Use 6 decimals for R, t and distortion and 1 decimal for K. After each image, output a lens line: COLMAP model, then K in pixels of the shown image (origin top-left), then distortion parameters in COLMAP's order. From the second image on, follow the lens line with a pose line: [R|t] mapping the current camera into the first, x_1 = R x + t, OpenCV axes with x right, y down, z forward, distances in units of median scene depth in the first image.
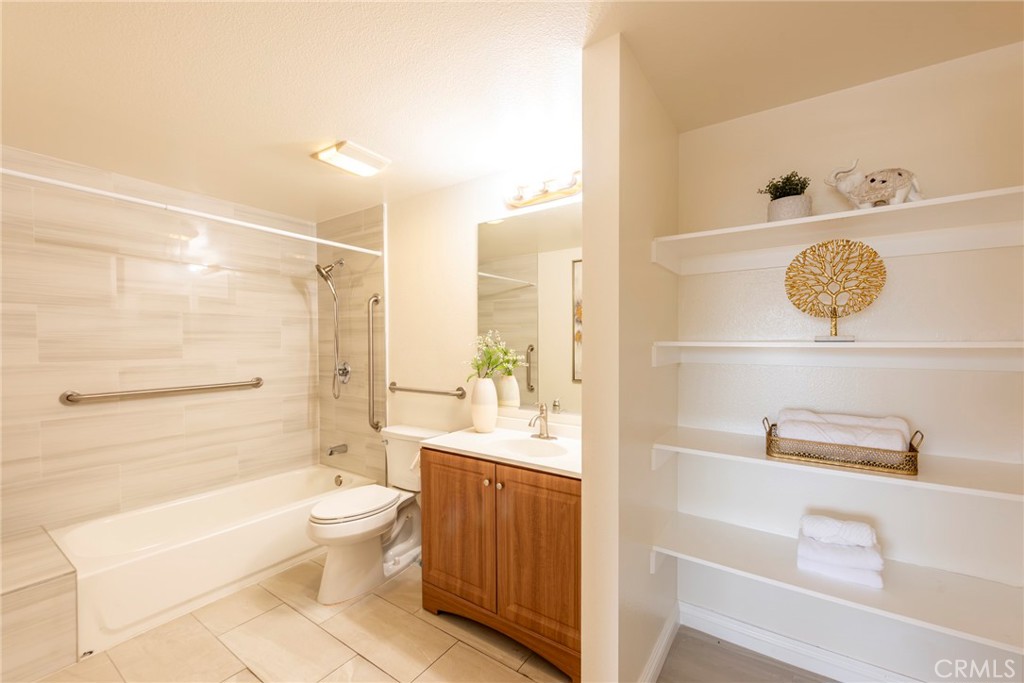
lens RADIAL K [[402.7, 0, 542.6], [0, 402.7, 348.5], [0, 0, 1]] dist [0.000186, -0.000734]
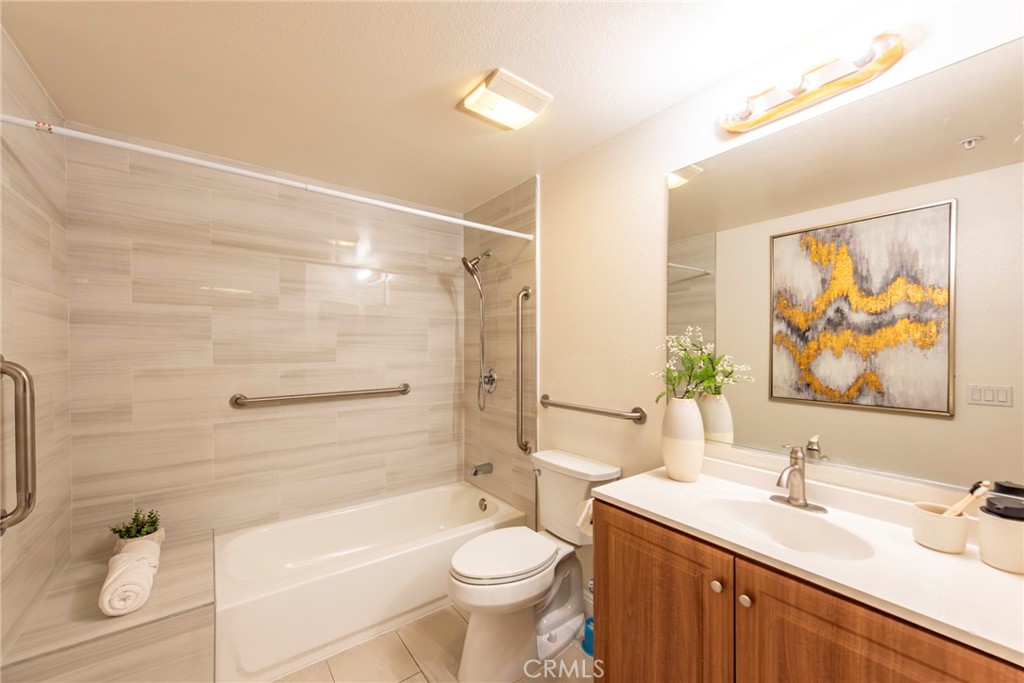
lens RADIAL K [[402.7, 0, 542.6], [0, 402.7, 348.5], [0, 0, 1]] dist [0.000186, -0.000734]
pose [[0.948716, 0.002394, -0.316120, -0.135902], [-0.007057, 0.999883, -0.013606, 0.002068], [0.316051, 0.015139, 0.948622, 0.258928]]
